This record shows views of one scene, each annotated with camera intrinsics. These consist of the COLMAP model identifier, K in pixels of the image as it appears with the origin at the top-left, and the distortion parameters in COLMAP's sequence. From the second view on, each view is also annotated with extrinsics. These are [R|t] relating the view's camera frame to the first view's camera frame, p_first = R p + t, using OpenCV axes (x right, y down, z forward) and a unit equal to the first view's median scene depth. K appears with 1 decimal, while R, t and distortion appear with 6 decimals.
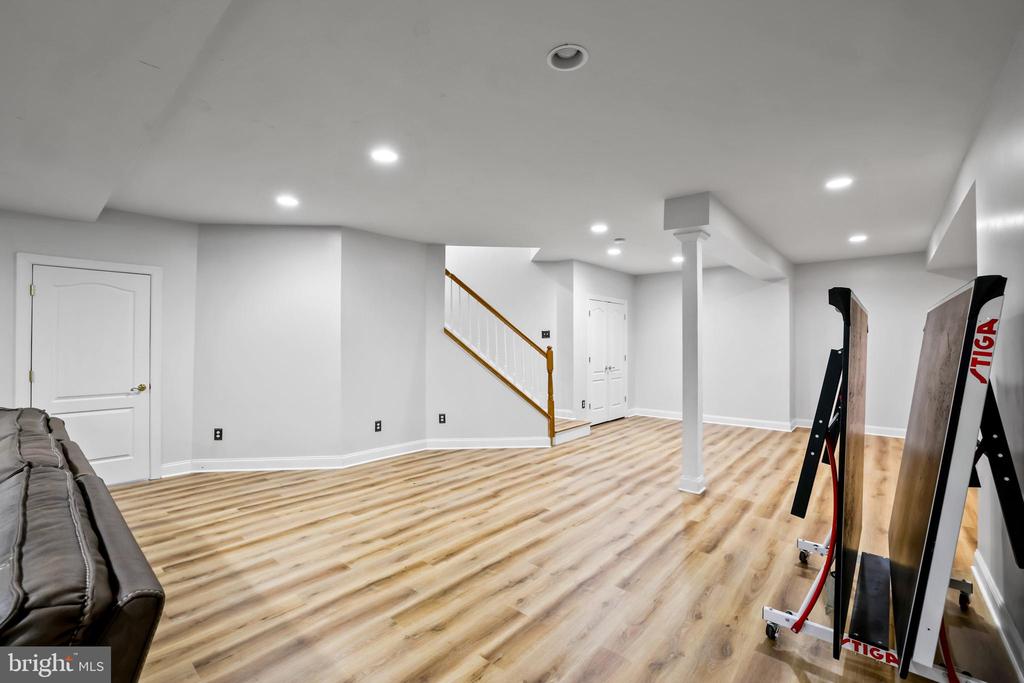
lens RADIAL K [[444.9, 0, 507.2], [0, 444.9, 344.0], [0, 0, 1]] dist [-0.006883, -0.000108]
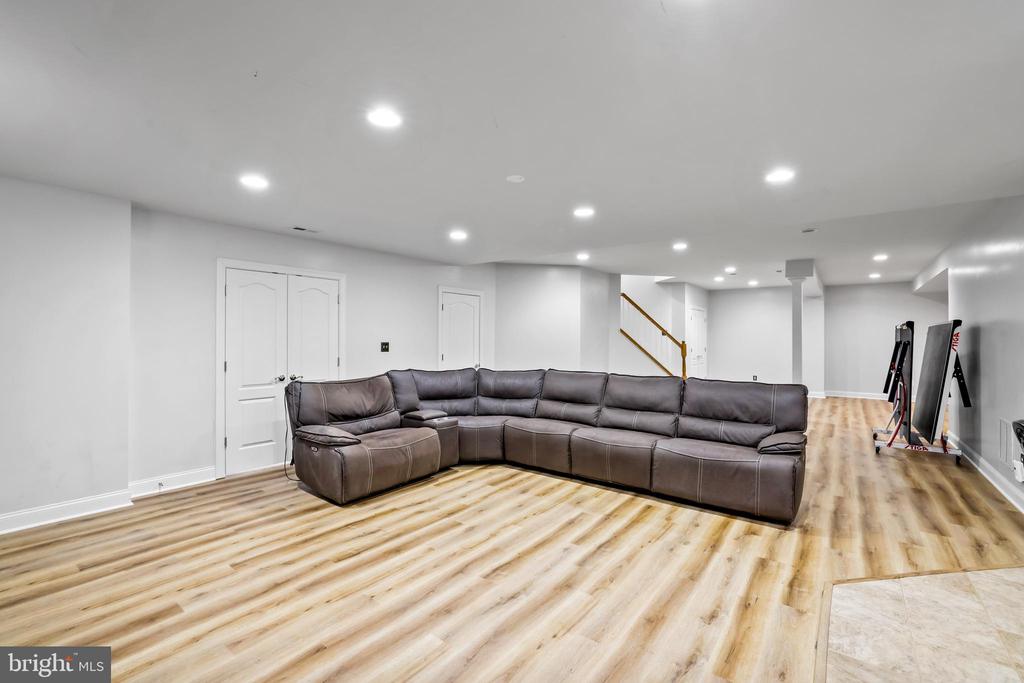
lens RADIAL K [[444.9, 0, 516.2], [0, 444.9, 335.0], [0, 0, 1]] dist [-0.006883, -0.000108]
pose [[0.997905, 0.006701, 0.064351, -0.620072], [-0.006083, 0.999934, -0.009780, 0.004215], [-0.064412, 0.009368, 0.997879, -0.536620]]
